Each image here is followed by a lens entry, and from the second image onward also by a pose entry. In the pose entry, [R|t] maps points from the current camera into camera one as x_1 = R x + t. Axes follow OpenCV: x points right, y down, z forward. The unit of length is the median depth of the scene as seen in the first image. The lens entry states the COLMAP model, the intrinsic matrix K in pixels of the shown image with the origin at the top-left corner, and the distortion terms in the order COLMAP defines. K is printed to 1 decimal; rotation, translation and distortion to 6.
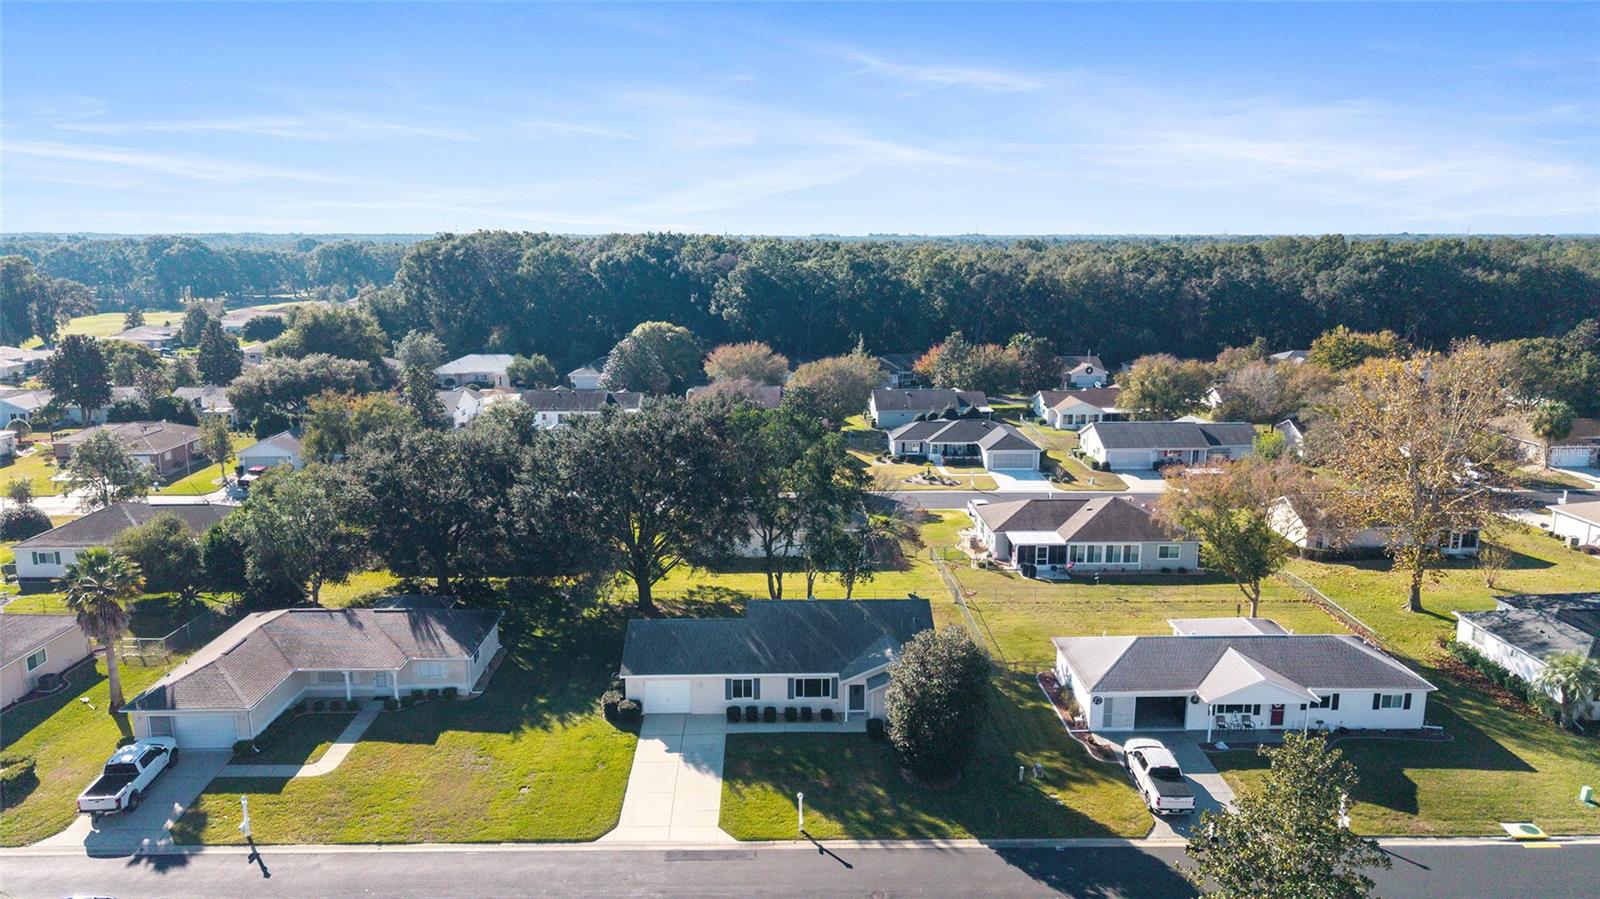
lens RADIAL K [[1035.7, 0, 801.0], [0, 1035.7, 446.8], [0, 0, 1]] dist [0.038278, -0.000203]
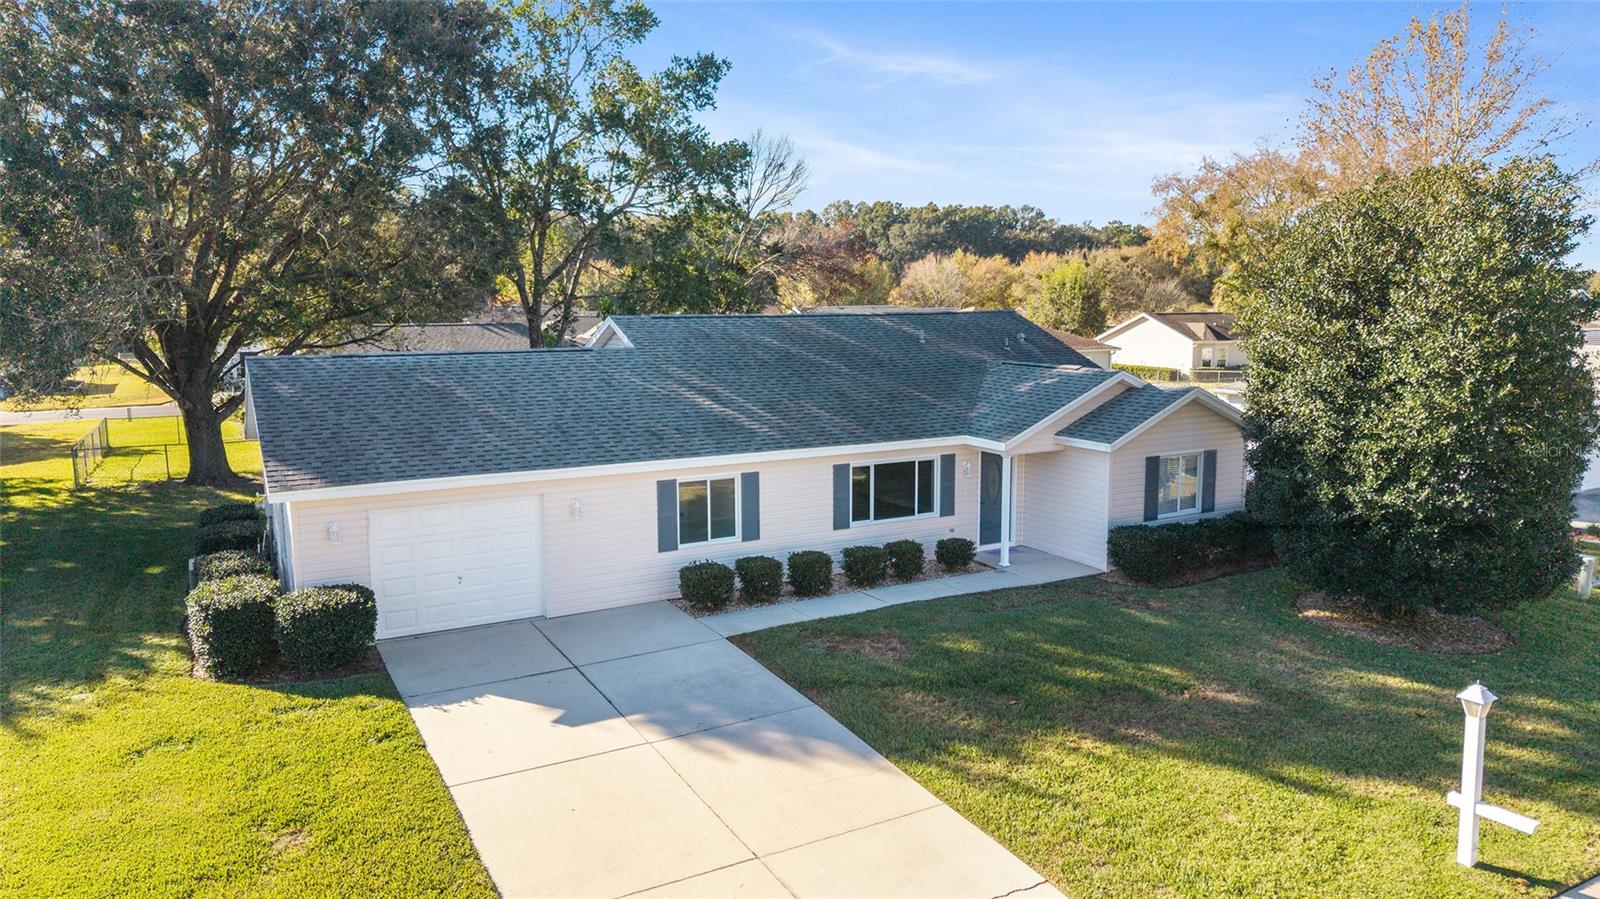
lens RADIAL K [[1035.7, 0, 803.9], [0, 1035.7, 450.8], [0, 0, 1]] dist [0.038278, -0.000203]
pose [[0.872264, -0.058809, 0.485487, -0.182641], [0.087972, 0.995418, -0.037479, 0.230092], [-0.481058, 0.075401, 0.873440, 0.714995]]
